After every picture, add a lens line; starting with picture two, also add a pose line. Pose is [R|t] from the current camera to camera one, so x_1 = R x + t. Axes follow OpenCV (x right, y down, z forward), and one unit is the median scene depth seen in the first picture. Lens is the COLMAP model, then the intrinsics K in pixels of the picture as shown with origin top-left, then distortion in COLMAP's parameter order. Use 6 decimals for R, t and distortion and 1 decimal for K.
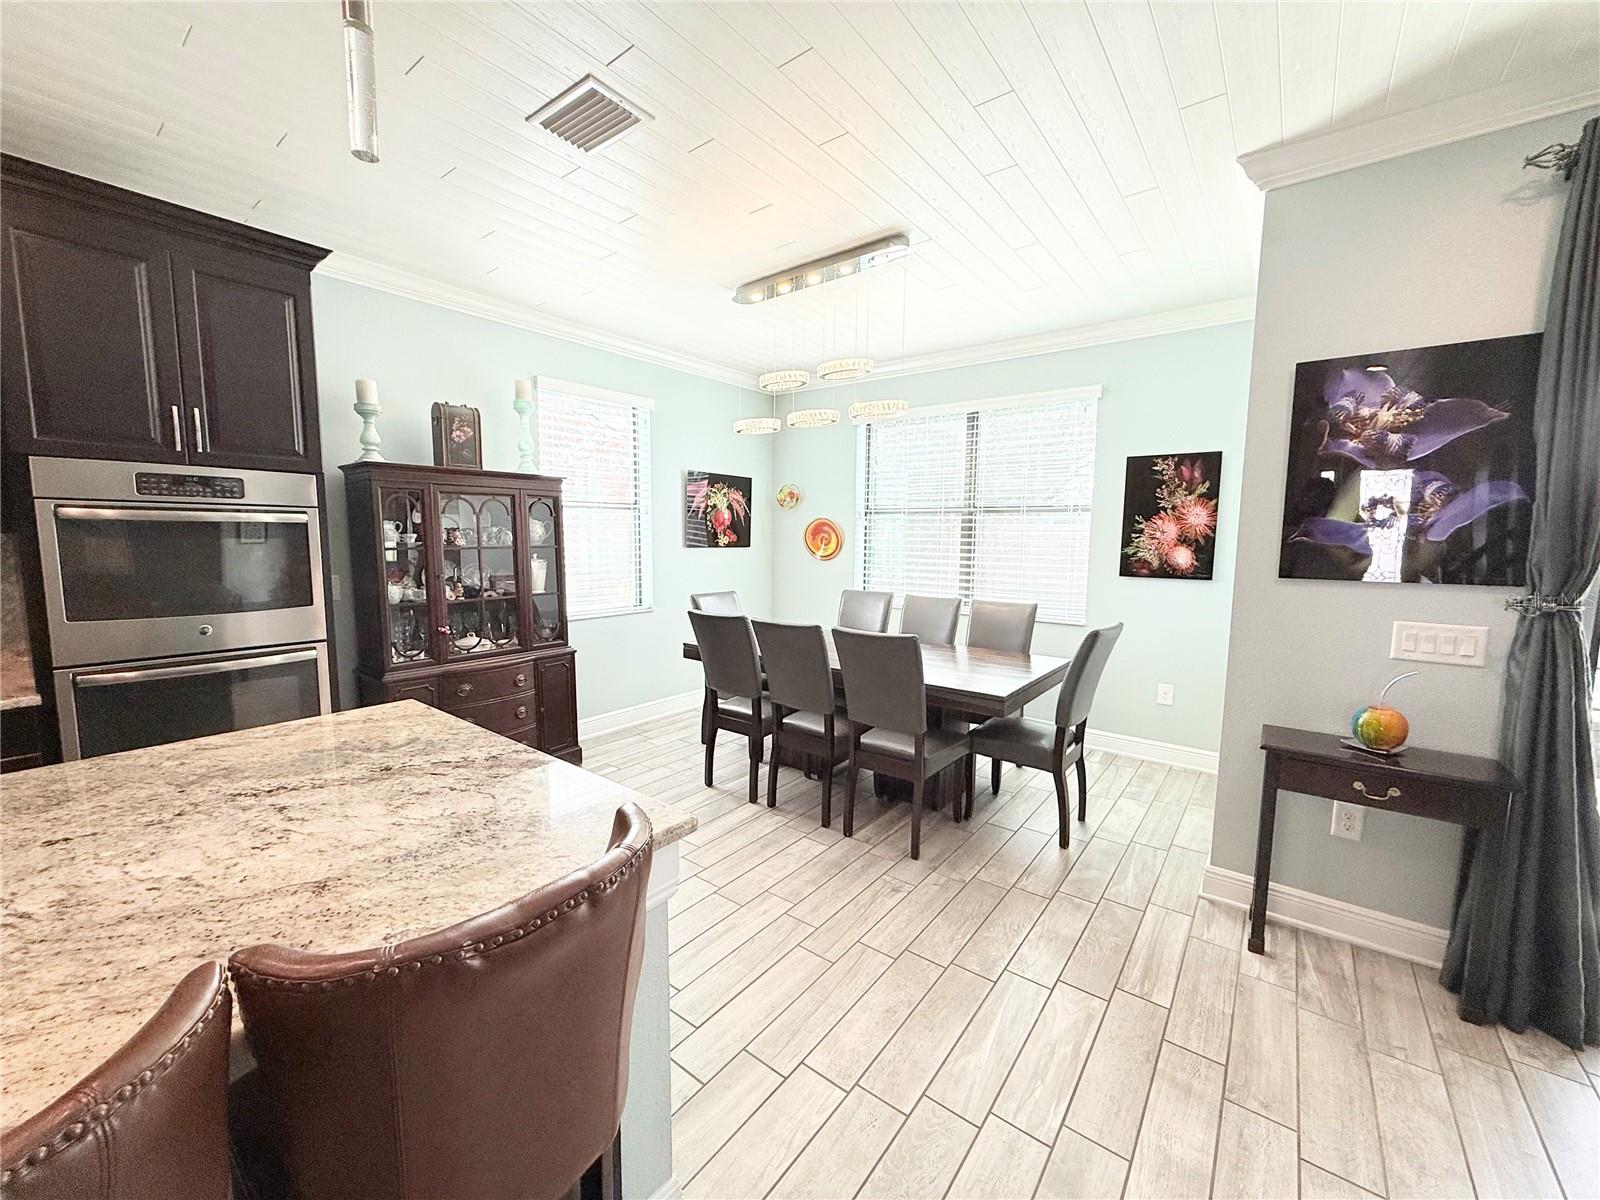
lens RADIAL K [[637.5, 0, 794.2], [0, 637.5, 600.0], [0, 0, 1]] dist [-0.000887, -0.000590]
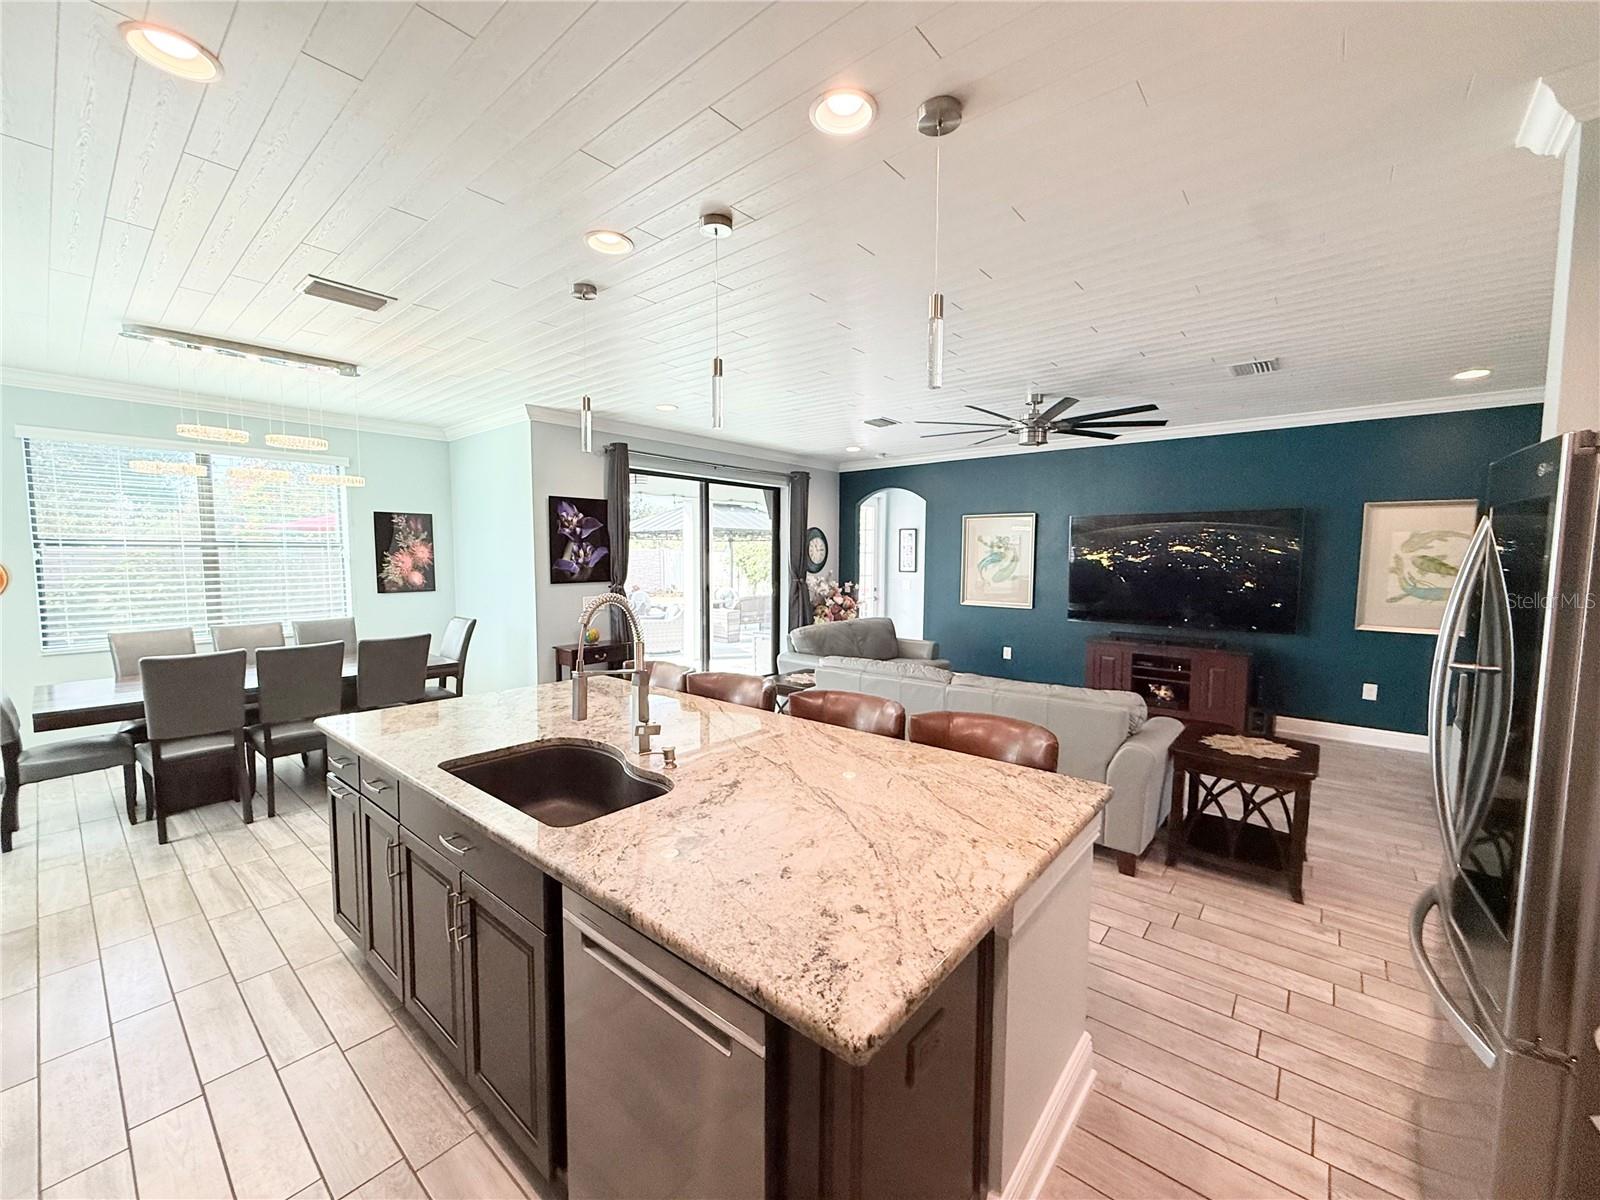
lens RADIAL K [[637.5, 0, 794.5], [0, 637.5, 599.6], [0, 0, 1]] dist [-0.000887, -0.000590]
pose [[0.035225, -0.081184, 0.996076, -0.982993], [0.102167, 0.991766, 0.077220, -0.042300], [-0.994143, 0.099046, 0.043230, 0.000116]]
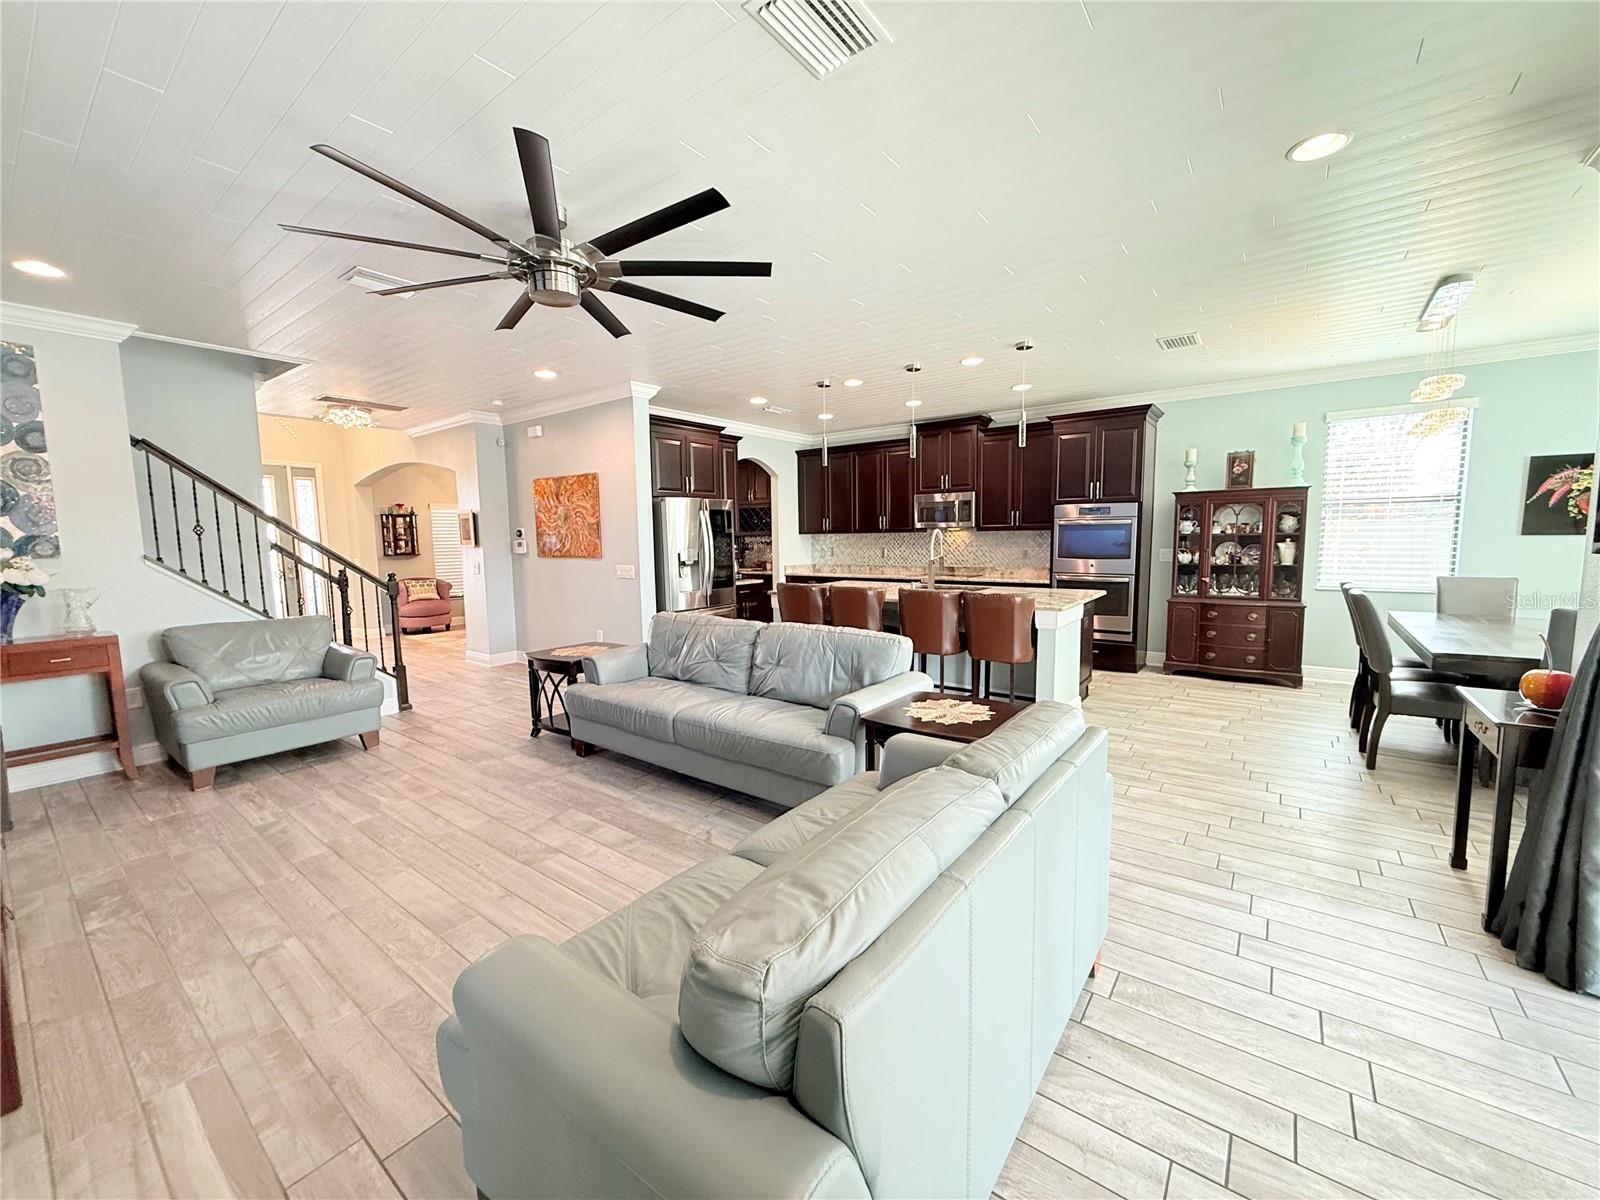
lens RADIAL K [[637.5, 0, 793.5], [0, 637.5, 598.7], [0, 0, 1]] dist [-0.000887, -0.000590]
pose [[0.006824, 0.092378, -0.995701, 1.105736], [-0.089910, 0.991747, 0.091395, 0.035193], [0.995926, 0.088900, 0.015074, -0.174512]]
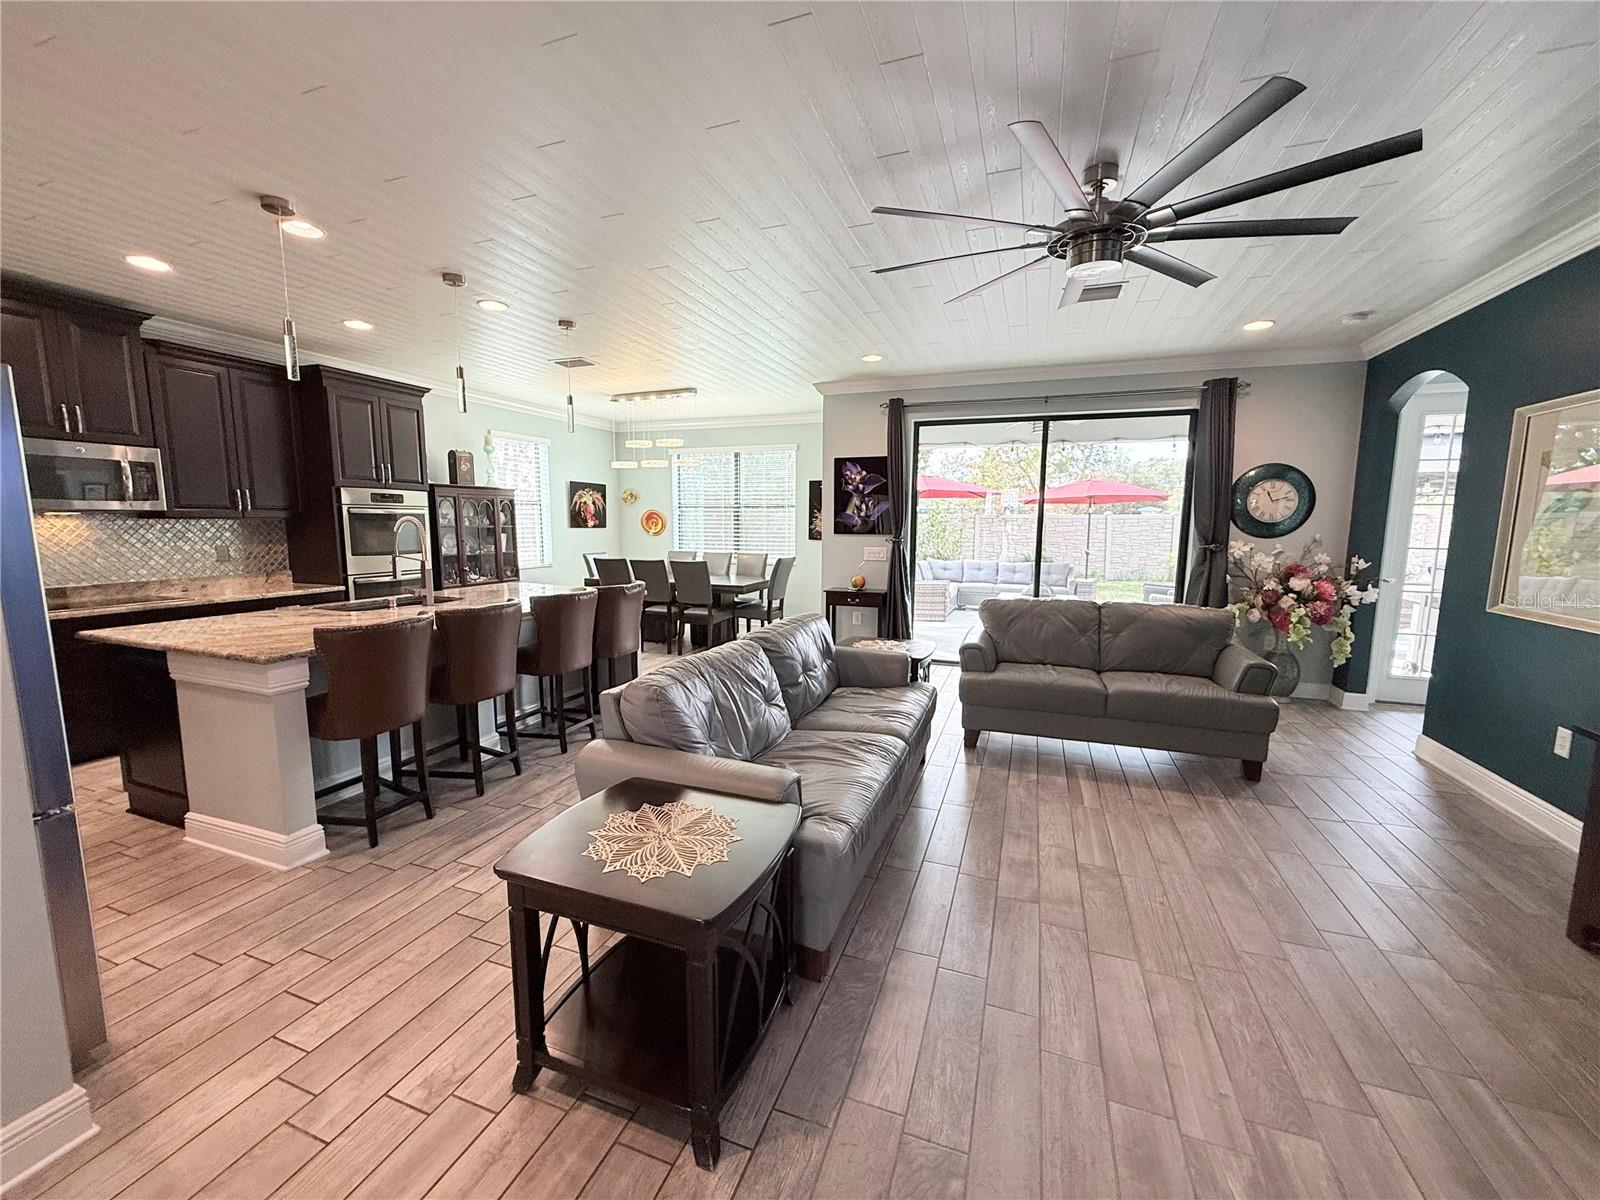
lens RADIAL K [[637.5, 0, 794.7], [0, 637.5, 601.1], [0, 0, 1]] dist [-0.000887, -0.000590]
pose [[0.954164, -0.040704, 0.296502, -0.151956], [0.034227, 0.999049, 0.027006, 0.110799], [-0.297319, -0.015620, 0.954650, -1.008674]]
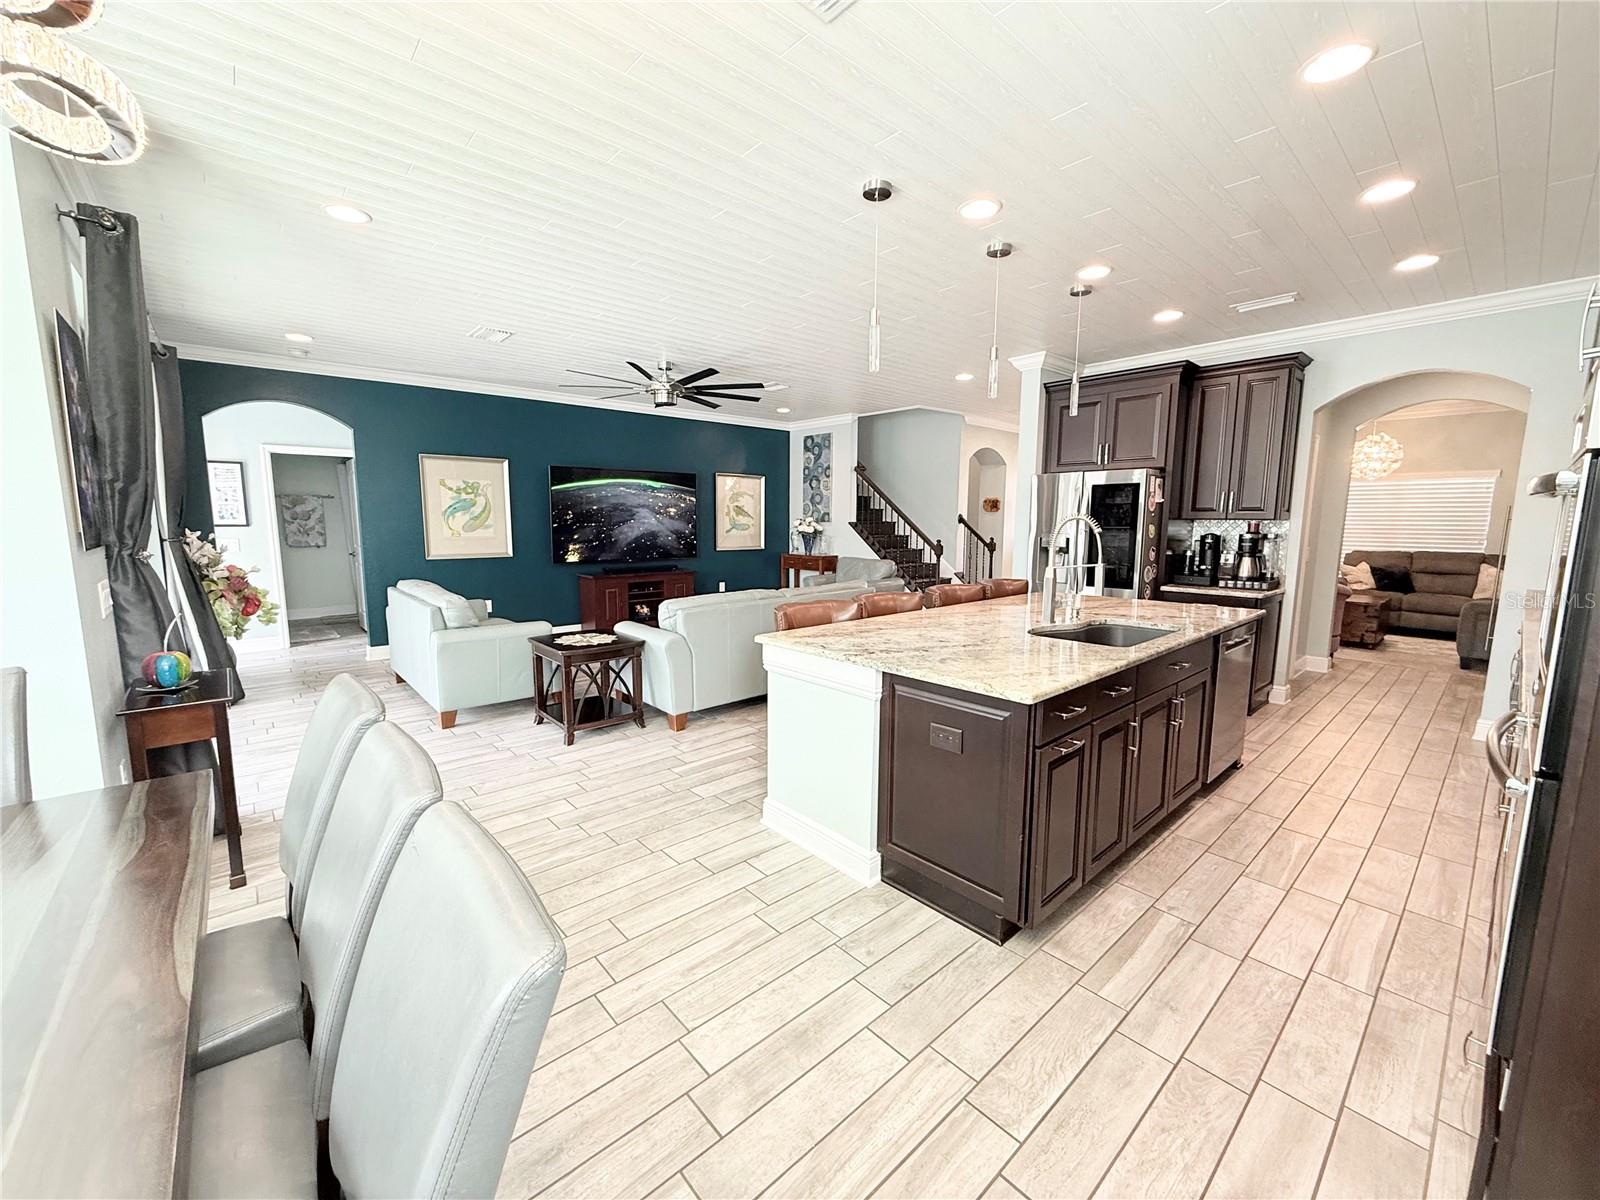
lens RADIAL K [[637.5, 0, 795.6], [0, 637.5, 600.1], [0, 0, 1]] dist [-0.000887, -0.000590]
pose [[-0.982867, -0.035976, 0.180773, -0.238805], [0.007320, 0.972373, 0.233316, -0.104719], [-0.184173, 0.230642, -0.955450, 1.050696]]
